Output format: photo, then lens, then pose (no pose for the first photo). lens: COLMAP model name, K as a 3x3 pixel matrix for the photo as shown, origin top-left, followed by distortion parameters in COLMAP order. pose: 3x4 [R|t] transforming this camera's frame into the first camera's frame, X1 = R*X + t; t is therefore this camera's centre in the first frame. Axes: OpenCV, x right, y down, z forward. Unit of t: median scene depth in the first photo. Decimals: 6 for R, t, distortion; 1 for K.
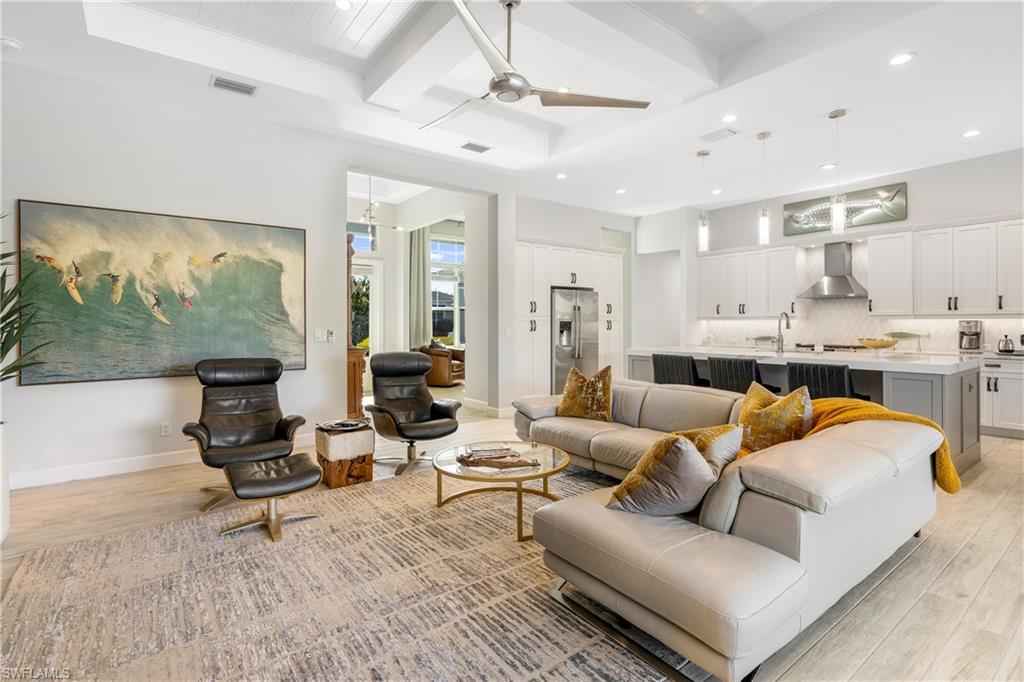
lens RADIAL K [[489.2, 0, 489.5], [0, 489.2, 319.3], [0, 0, 1]] dist [-0.002548, -0.000376]
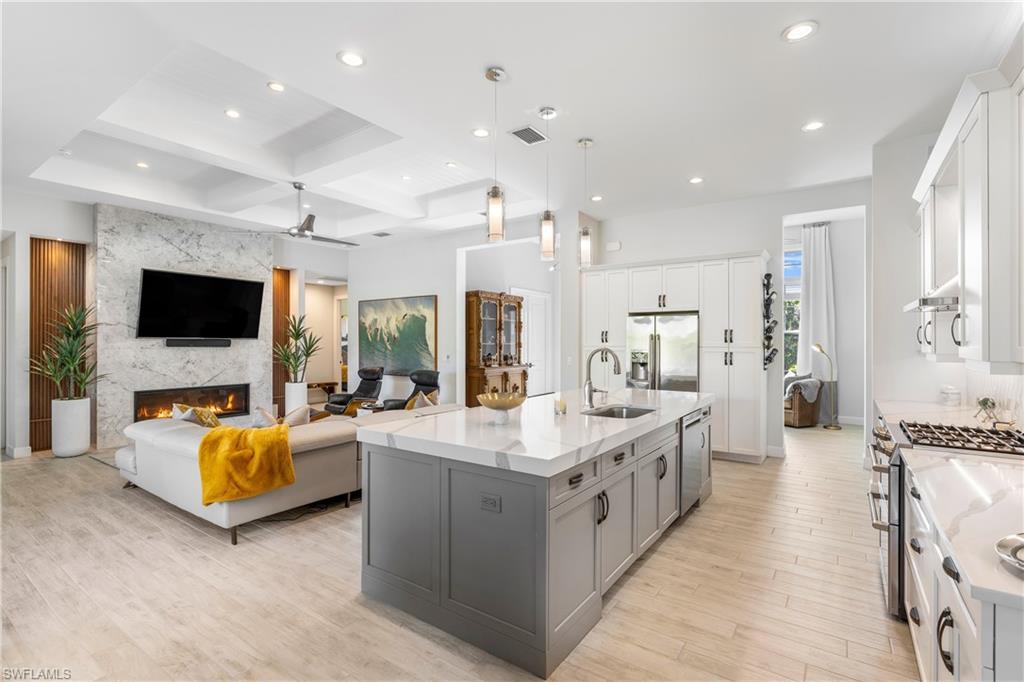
lens RADIAL K [[466.1, 0, 512.0], [0, 466.1, 341.0], [0, 0, 1]] dist [-0.003076, -0.000328]
pose [[0.319423, -0.001840, -0.947610, 1.343500], [0.002710, 0.999996, -0.001028, -0.024358], [0.947608, -0.002240, 0.319426, 0.796974]]
